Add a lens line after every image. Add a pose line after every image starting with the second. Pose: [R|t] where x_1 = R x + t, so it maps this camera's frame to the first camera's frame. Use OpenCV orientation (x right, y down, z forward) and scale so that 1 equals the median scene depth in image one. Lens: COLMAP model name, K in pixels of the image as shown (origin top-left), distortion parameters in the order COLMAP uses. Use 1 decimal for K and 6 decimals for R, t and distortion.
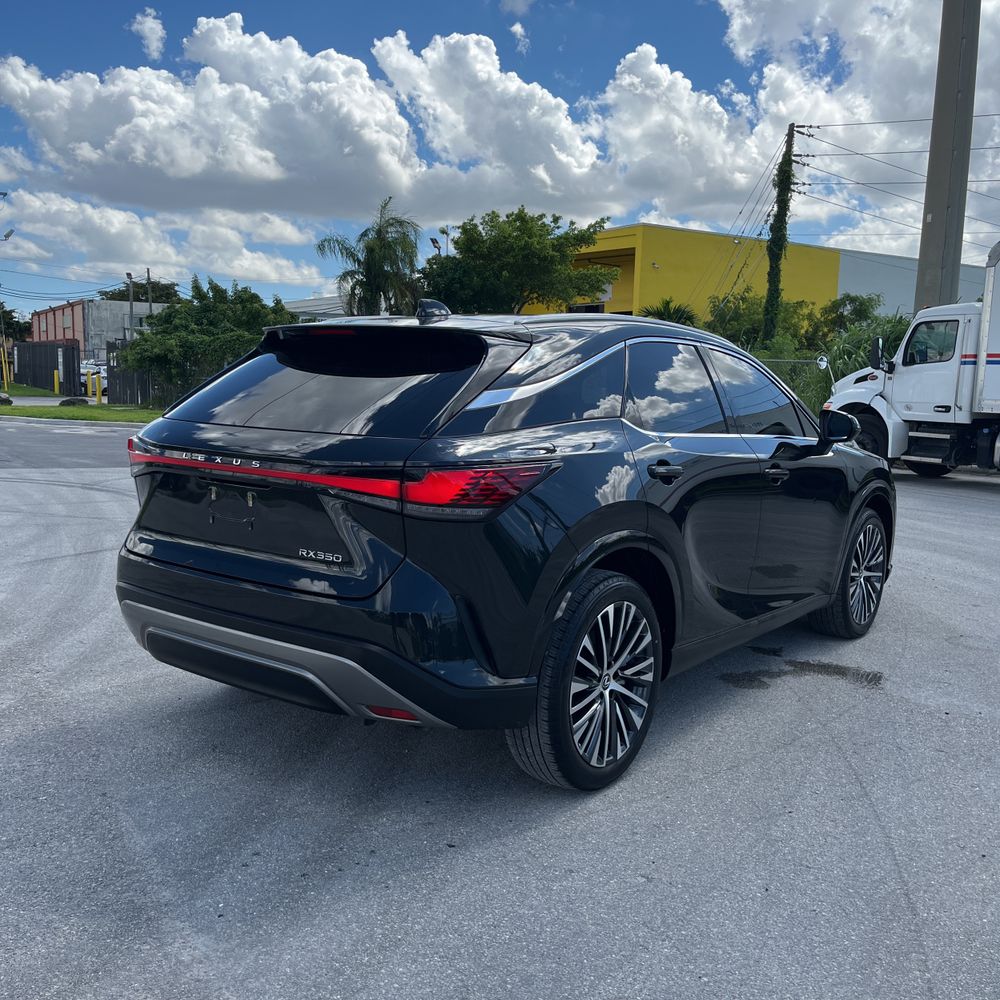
lens RADIAL K [[1023.9, 0, 500.1], [0, 1023.9, 501.4], [0, 0, 1]] dist [0.009490, 0.007783]
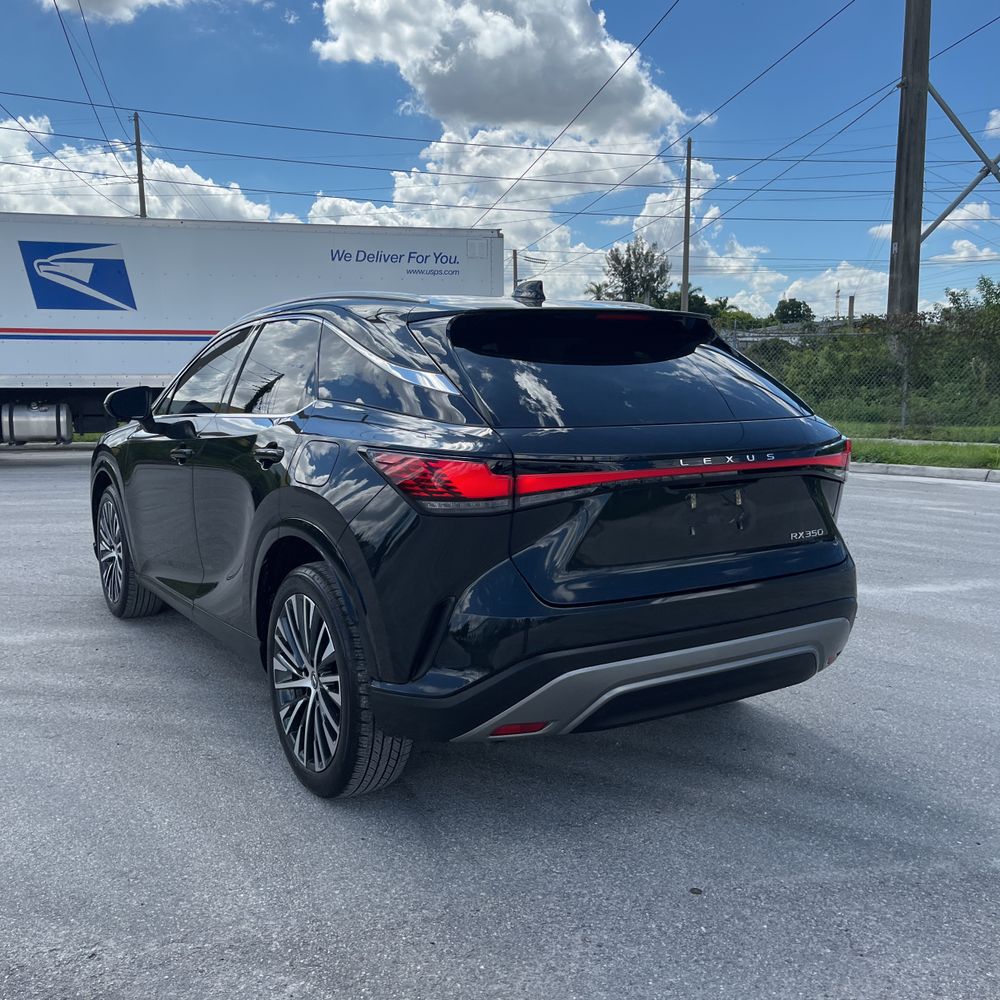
lens RADIAL K [[1010.5, 0, 497.3], [0, 1010.5, 493.2], [0, 0, 1]] dist [0.031598, -0.019411]
pose [[0.345841, -0.145966, 0.926870, -0.121220], [0.125423, 0.986152, 0.108503, -0.013803], [-0.929873, 0.078726, 0.359360, 0.089435]]
